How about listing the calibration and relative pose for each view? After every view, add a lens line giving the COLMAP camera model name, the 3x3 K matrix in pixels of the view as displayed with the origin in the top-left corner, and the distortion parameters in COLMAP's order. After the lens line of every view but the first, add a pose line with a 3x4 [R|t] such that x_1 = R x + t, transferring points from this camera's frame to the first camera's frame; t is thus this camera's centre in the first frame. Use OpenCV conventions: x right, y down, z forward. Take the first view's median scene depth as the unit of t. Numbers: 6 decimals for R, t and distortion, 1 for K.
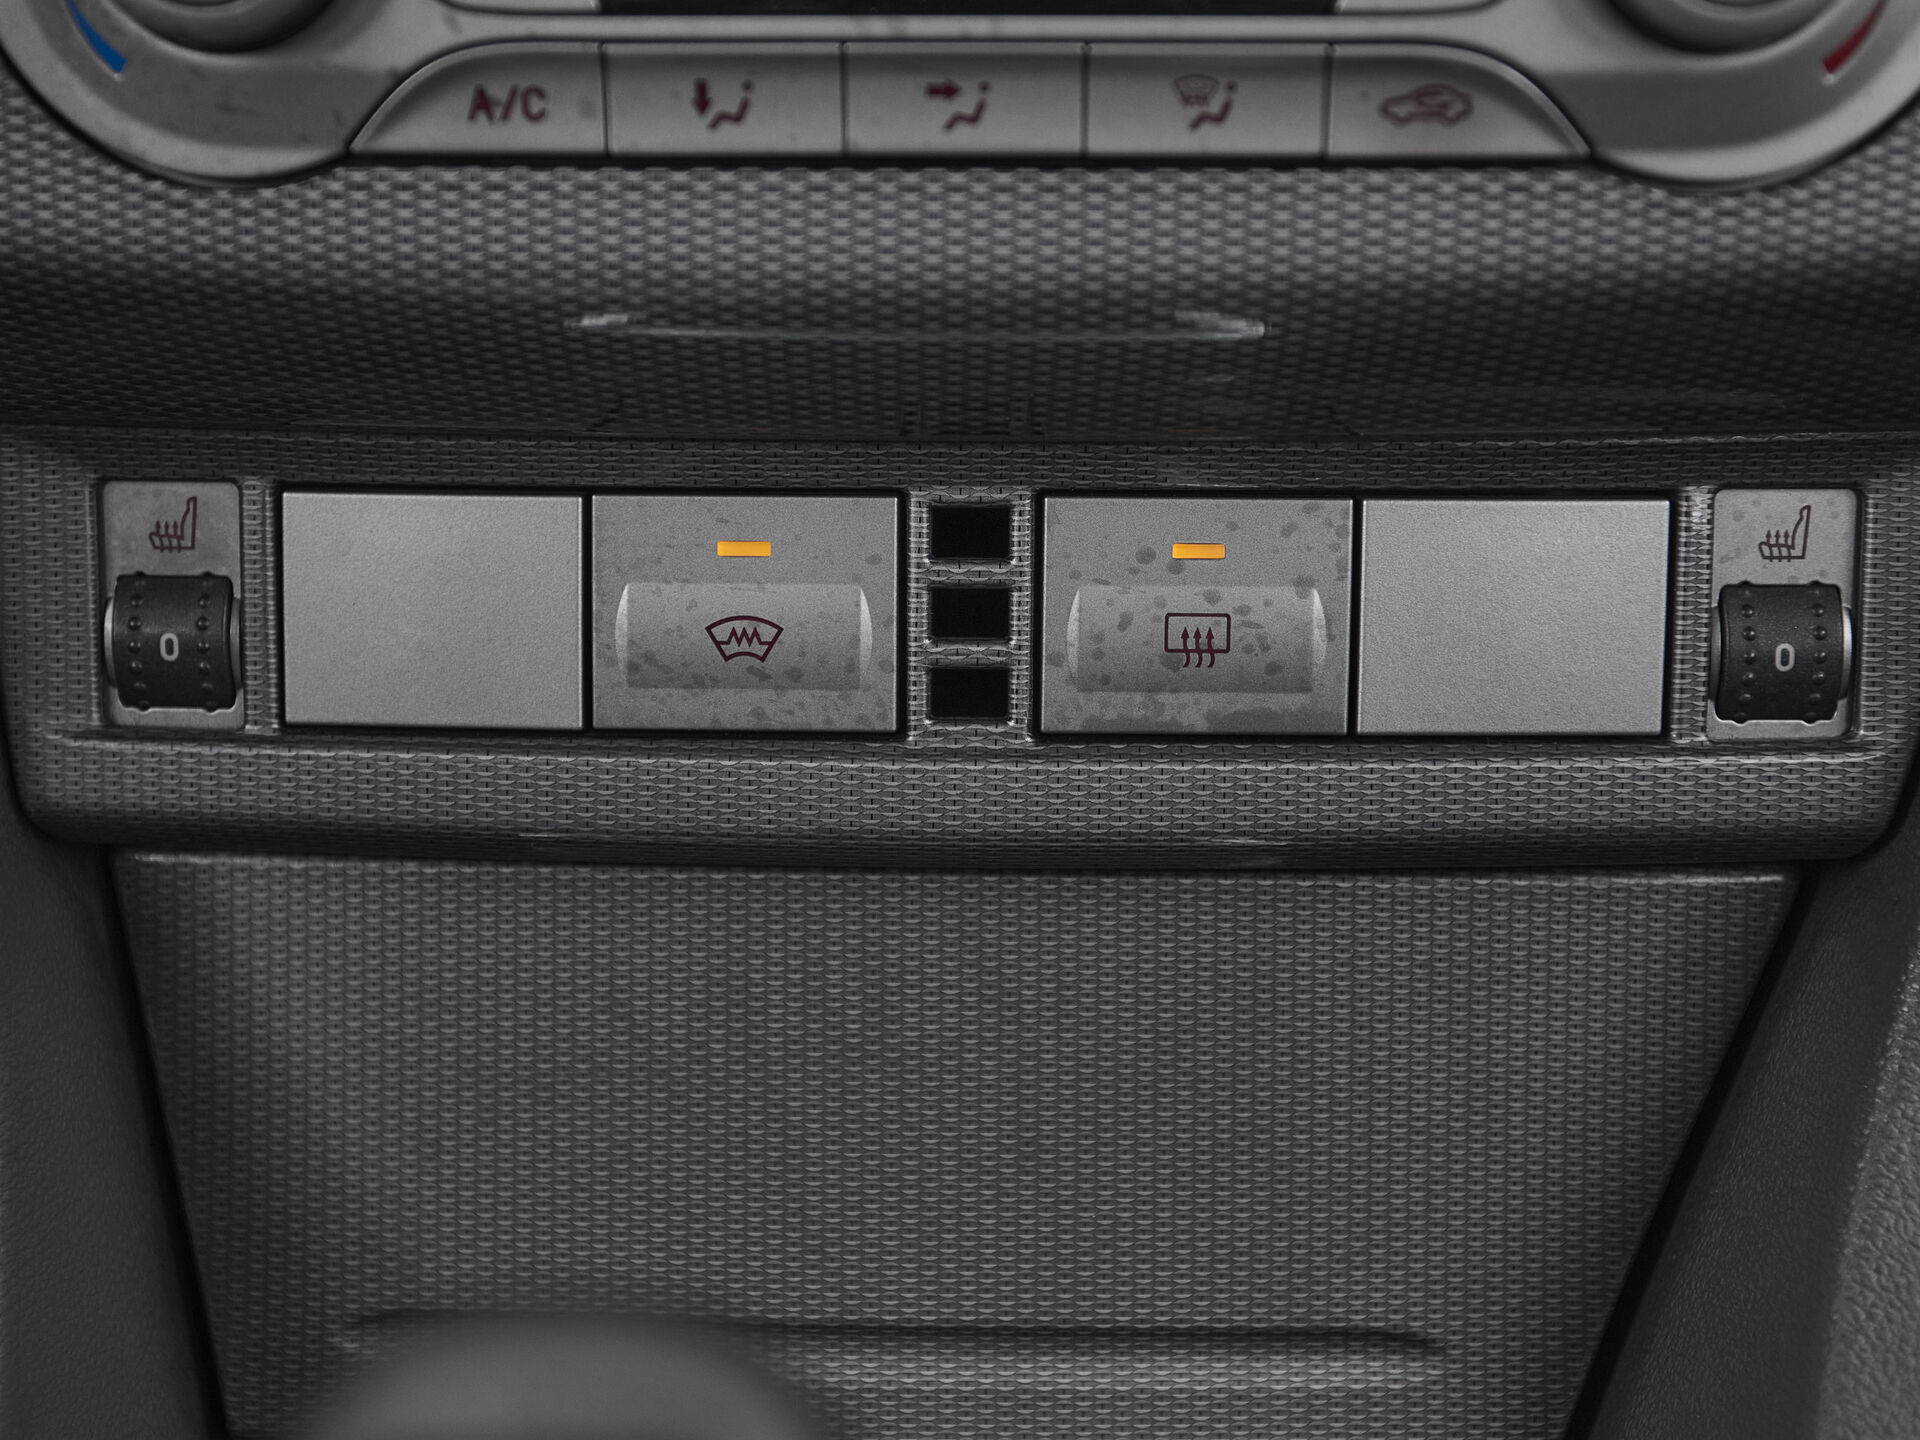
lens RADIAL K [[2718.0, 0, 939.5], [0, 2718.0, 718.2], [0, 0, 1]] dist [0.011624, 0.000000]
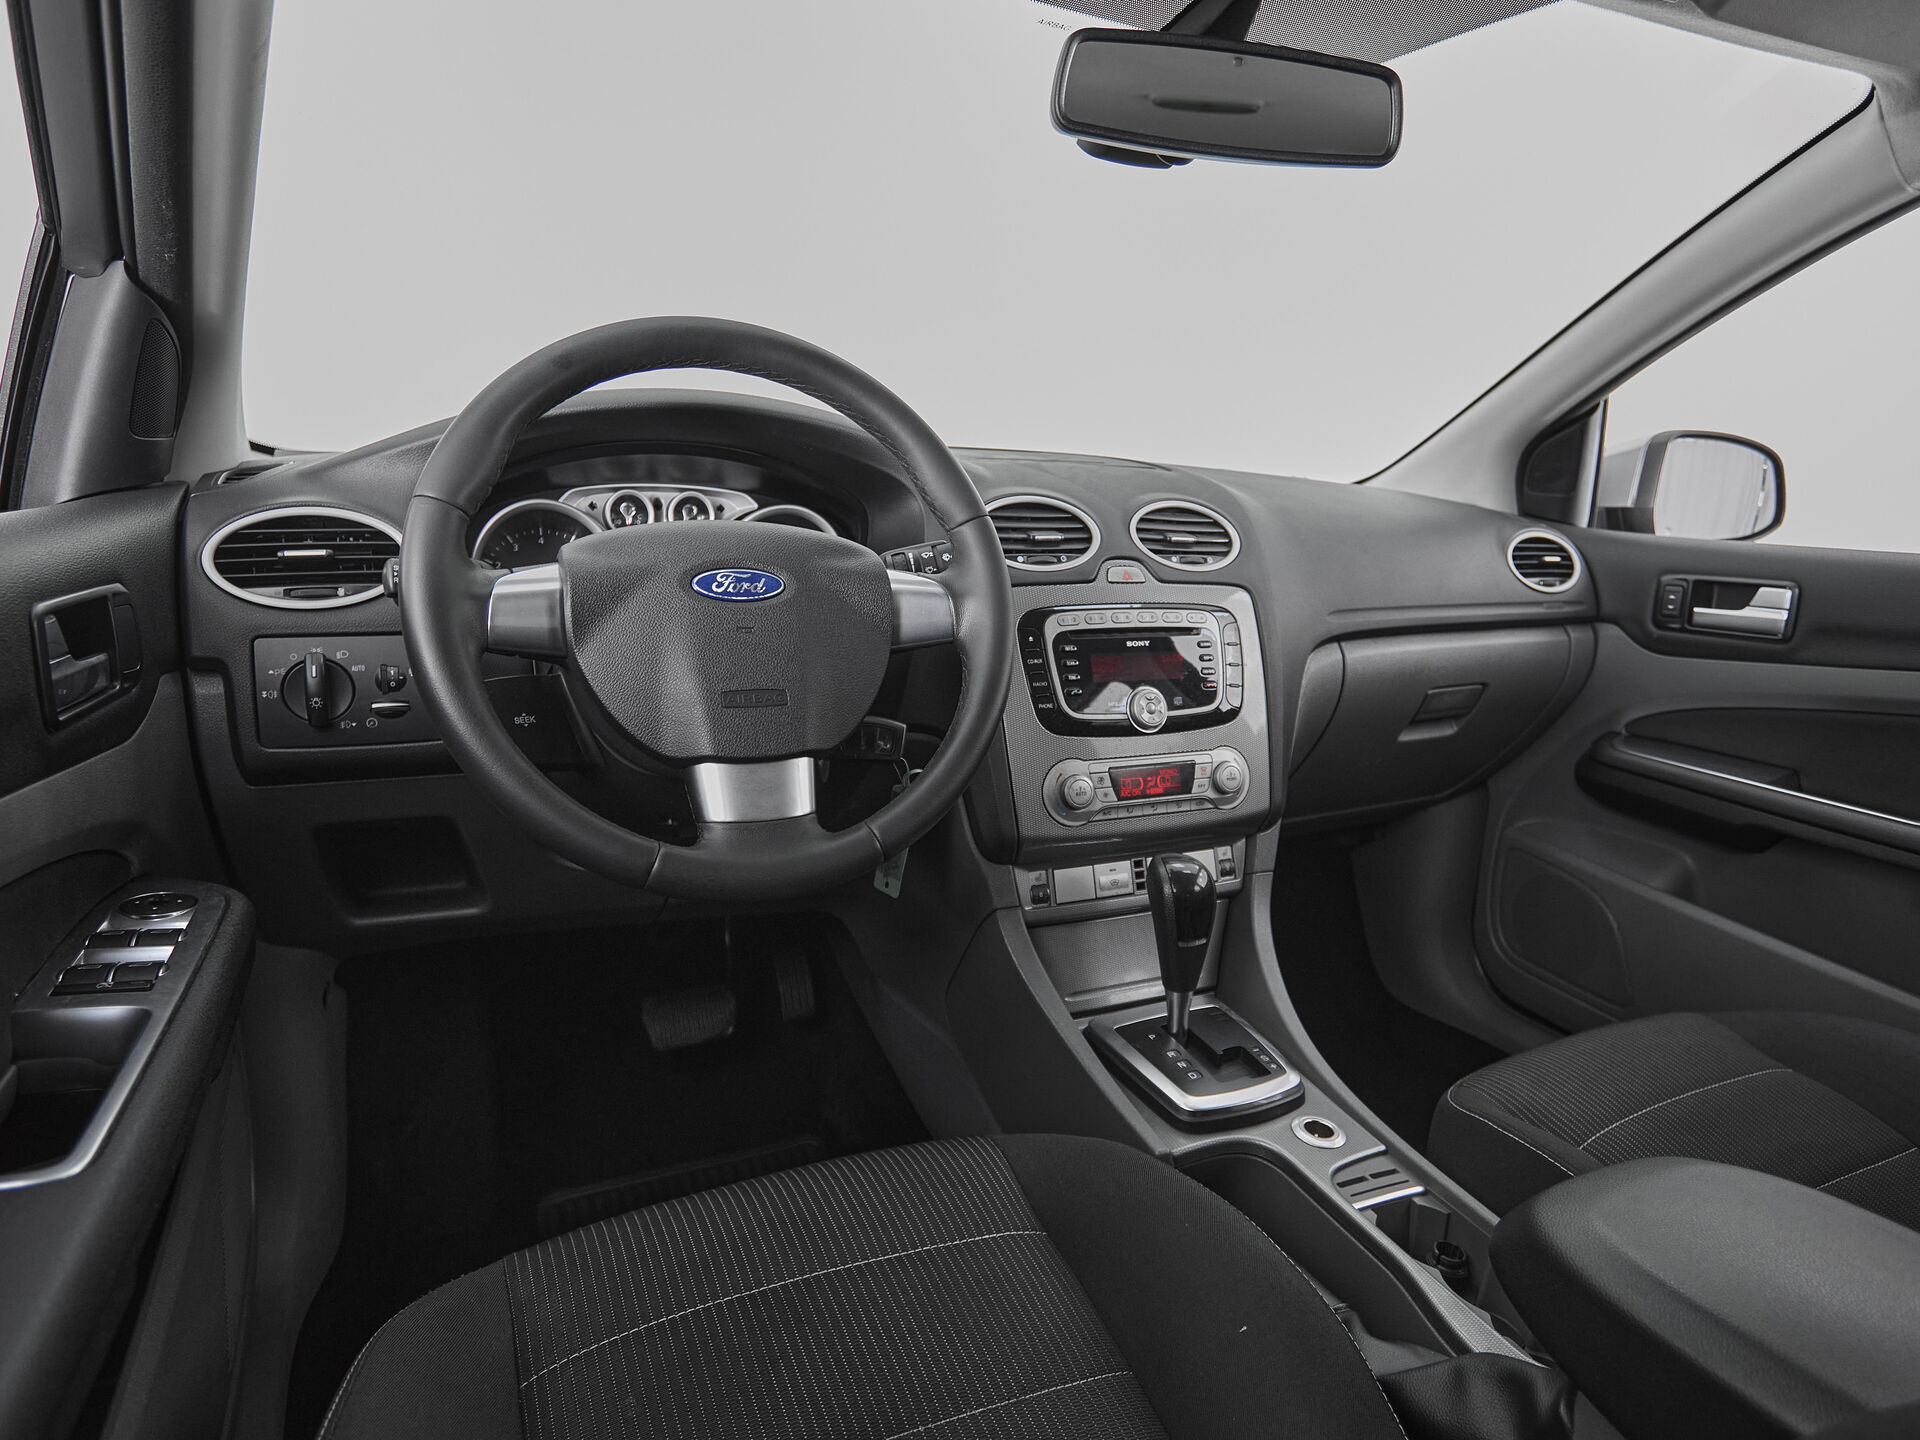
lens RADIAL K [[1096.2, 0, 966.0], [0, 1096.2, 734.6], [0, 0, 1]] dist [-0.011181, 0.001310]
pose [[0.897871, -0.064893, 0.435449, -1.915306], [0.175609, 0.959777, -0.219064, 0.186544], [-0.403718, 0.273160, 0.873152, -1.714881]]
